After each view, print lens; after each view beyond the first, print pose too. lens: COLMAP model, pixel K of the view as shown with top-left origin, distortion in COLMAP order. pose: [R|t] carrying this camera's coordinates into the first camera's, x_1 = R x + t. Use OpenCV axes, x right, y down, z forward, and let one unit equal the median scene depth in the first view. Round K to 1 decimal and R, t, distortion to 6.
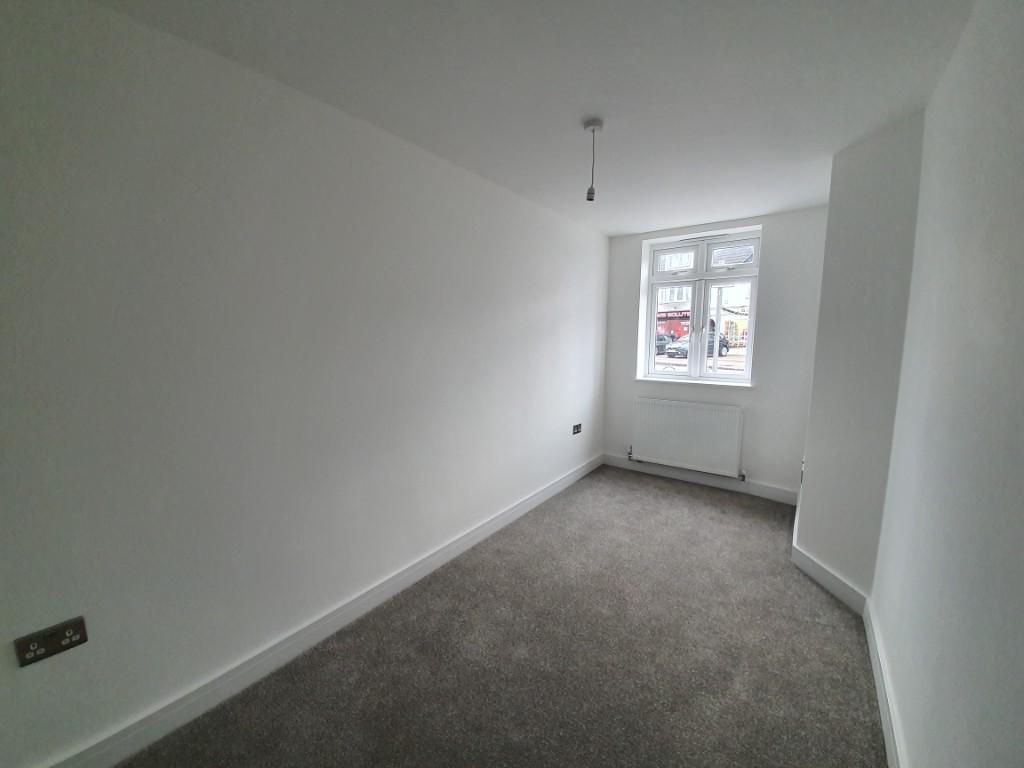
lens RADIAL K [[412.7, 0, 509.5], [0, 412.7, 385.1], [0, 0, 1]] dist [0.002949, -0.000053]
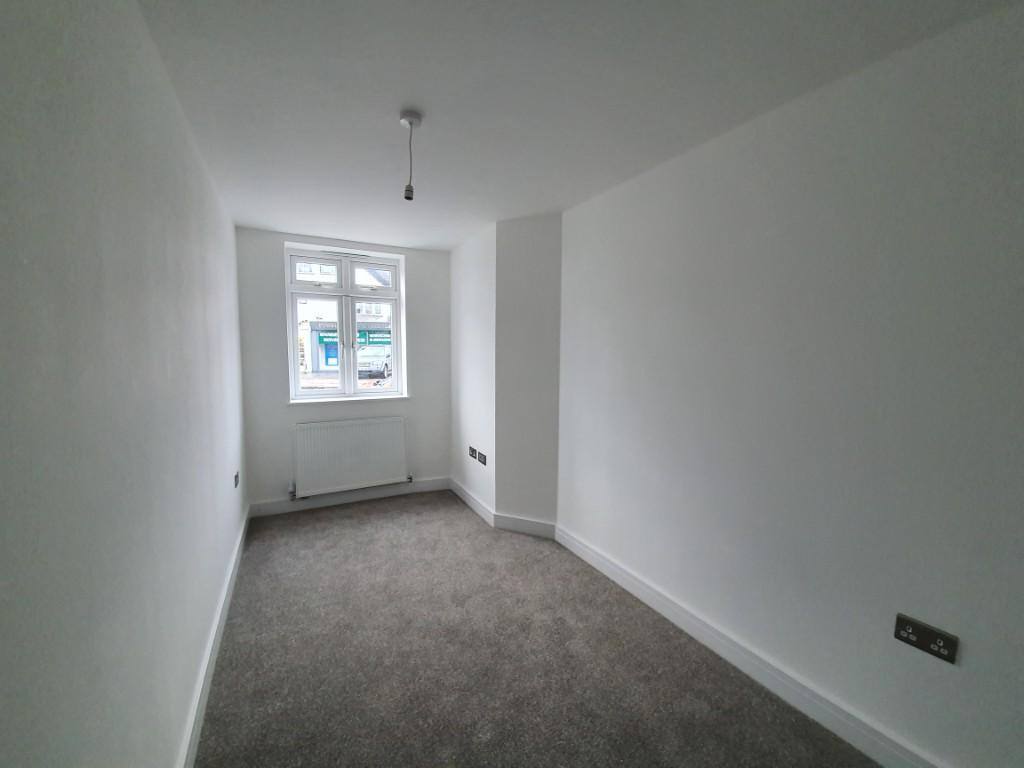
lens RADIAL K [[412.7, 0, 510.9], [0, 412.7, 383.0], [0, 0, 1]] dist [0.002949, -0.000053]
pose [[0.422003, -0.068502, 0.904003, -0.305383], [0.108202, 0.993820, 0.024797, -0.031685], [-0.900114, 0.087351, 0.426807, 0.262670]]
